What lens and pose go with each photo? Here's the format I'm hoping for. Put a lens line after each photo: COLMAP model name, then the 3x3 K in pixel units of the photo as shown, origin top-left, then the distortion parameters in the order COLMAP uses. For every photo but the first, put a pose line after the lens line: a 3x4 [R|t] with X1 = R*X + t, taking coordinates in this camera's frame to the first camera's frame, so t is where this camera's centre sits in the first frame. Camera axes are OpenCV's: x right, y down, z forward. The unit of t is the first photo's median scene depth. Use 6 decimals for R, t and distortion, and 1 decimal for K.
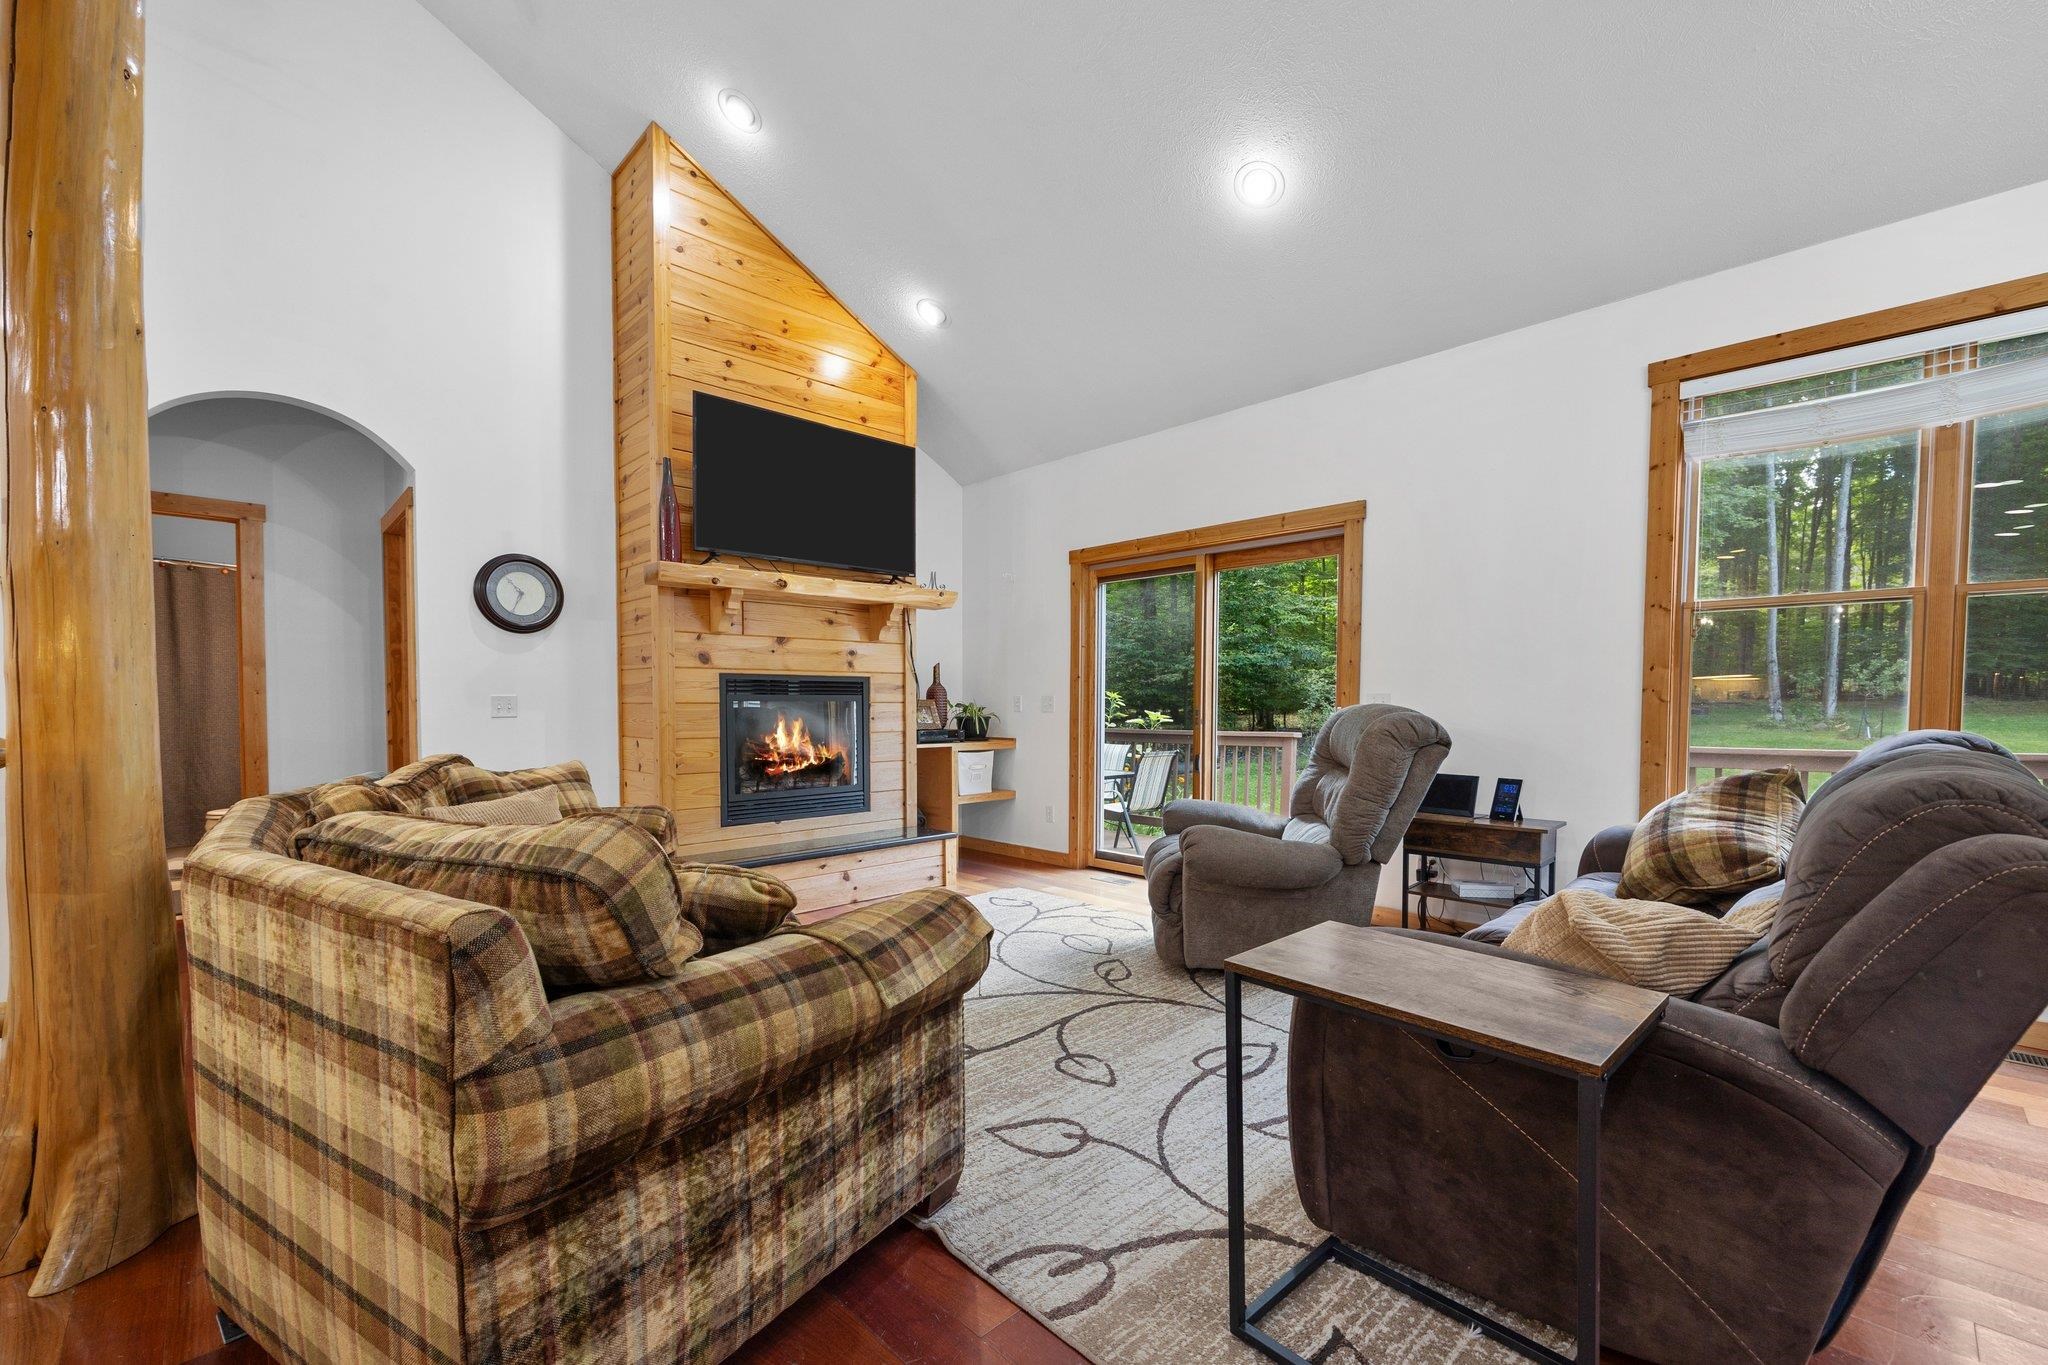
lens RADIAL K [[833.8, 0, 1025.0], [0, 833.8, 732.8], [0, 0, 1]] dist [0.000526, -0.000051]
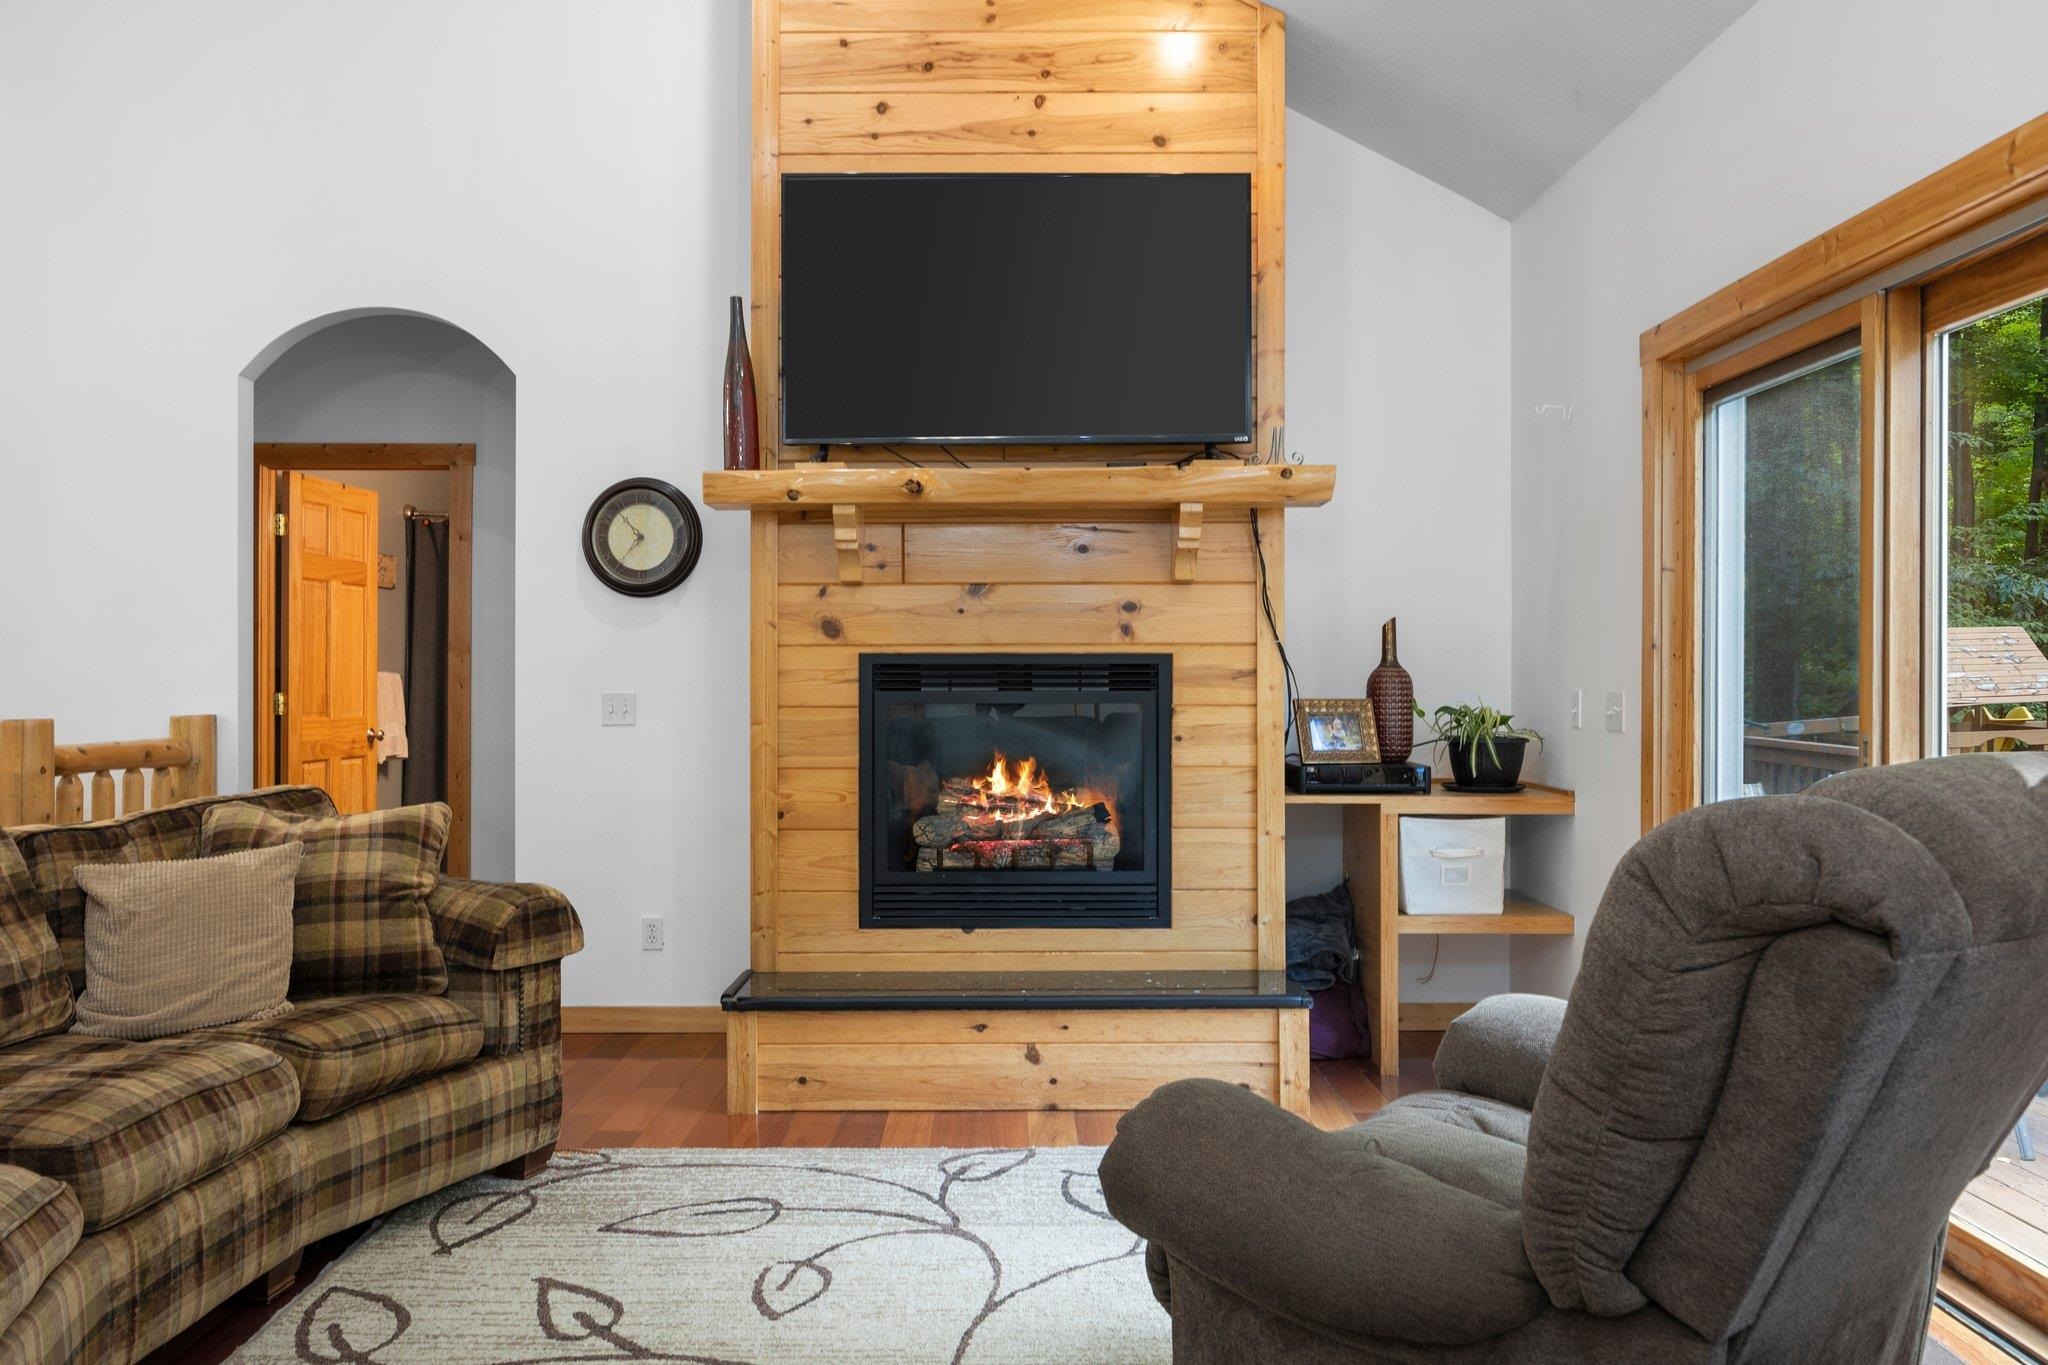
lens RADIAL K [[1536.3, 0, 1024.0], [0, 1536.3, 682.5], [0, 0, 1]] dist [-0.025592, 0.000011]
pose [[0.721717, 0.001803, -0.692186, 0.393777], [-0.025638, 0.999380, -0.024129, -0.027406], [0.691713, 0.035161, 0.721316, 0.300761]]
